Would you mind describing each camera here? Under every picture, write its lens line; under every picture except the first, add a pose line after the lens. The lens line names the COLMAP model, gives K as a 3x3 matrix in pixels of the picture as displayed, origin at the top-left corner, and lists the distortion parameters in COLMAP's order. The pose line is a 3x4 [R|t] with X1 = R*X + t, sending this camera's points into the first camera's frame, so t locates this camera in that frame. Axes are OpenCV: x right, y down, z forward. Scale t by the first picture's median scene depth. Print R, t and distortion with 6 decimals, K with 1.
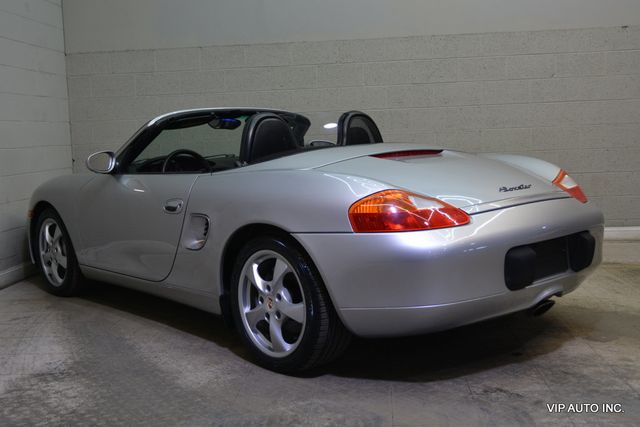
lens RADIAL K [[752.9, 0, 317.1], [0, 752.9, 212.7], [0, 0, 1]] dist [-0.004111, -0.008792]
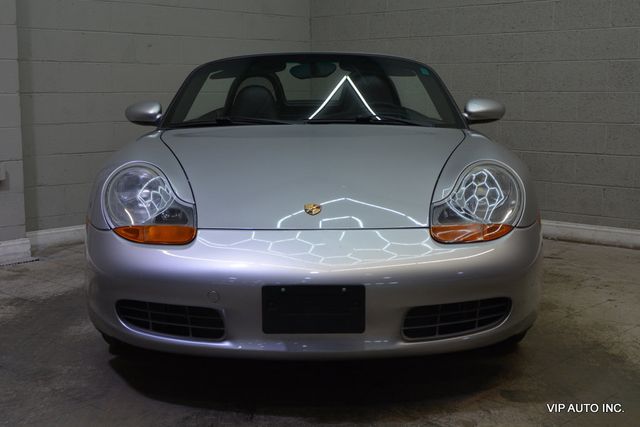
lens RADIAL K [[895.1, 0, 320.0], [0, 895.1, 213.5], [0, 0, 1]] dist [-0.019675, 0.021325]
pose [[0.786509, 0.122393, -0.605330, 0.743723], [-0.093598, 0.992466, 0.079056, -0.053044], [0.610445, -0.005521, 0.792039, 0.227012]]
